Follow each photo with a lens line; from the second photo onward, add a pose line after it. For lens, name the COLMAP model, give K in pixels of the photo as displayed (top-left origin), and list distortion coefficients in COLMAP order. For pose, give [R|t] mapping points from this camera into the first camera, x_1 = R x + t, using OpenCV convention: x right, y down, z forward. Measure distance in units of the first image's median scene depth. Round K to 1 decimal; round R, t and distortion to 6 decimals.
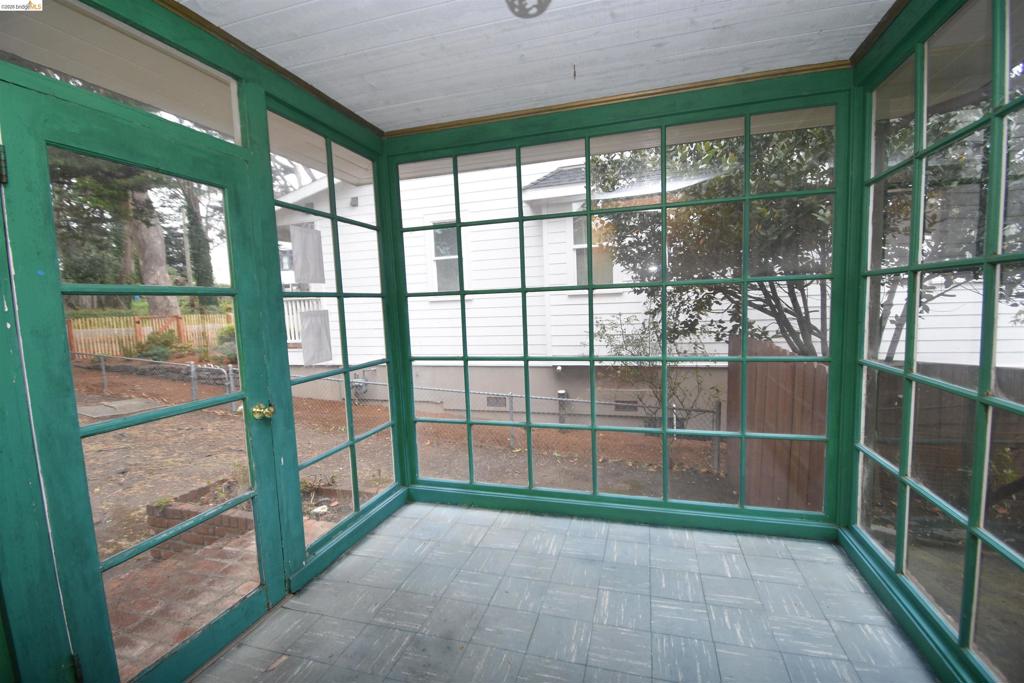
lens RADIAL K [[451.9, 0, 509.3], [0, 451.9, 349.6], [0, 0, 1]] dist [-0.003756, -0.000482]
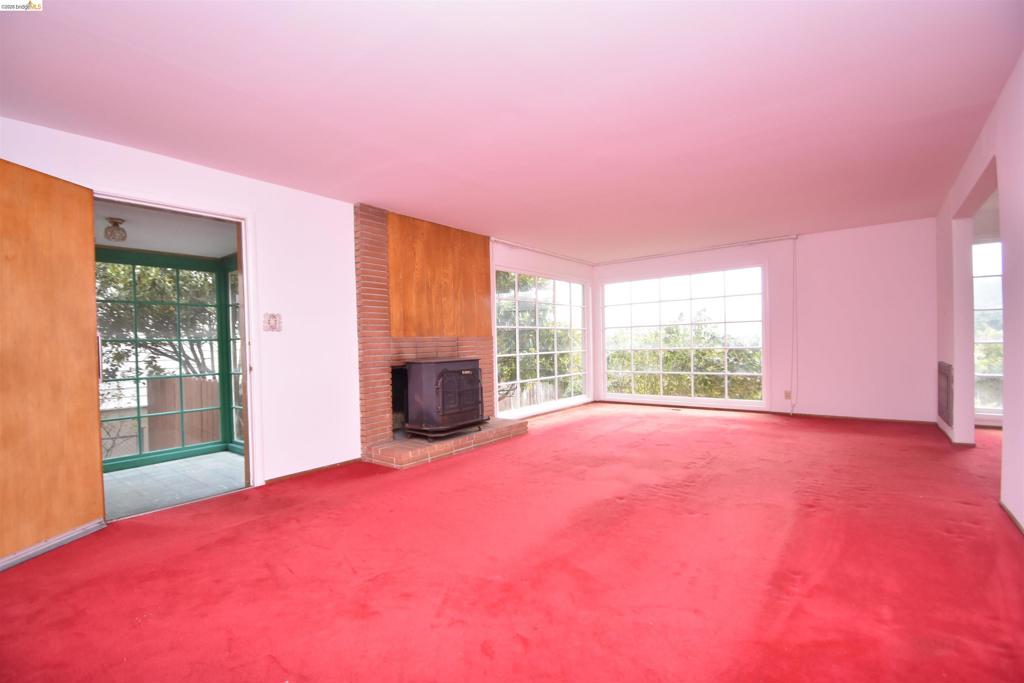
lens RADIAL K [[451.9, 0, 507.1], [0, 451.9, 348.4], [0, 0, 1]] dist [-0.003756, -0.000482]
pose [[0.367776, 0.016917, 0.929760, -0.434610], [0.107996, 0.992292, -0.060773, 0.089386], [-0.923622, 0.122761, 0.363115, -0.589993]]
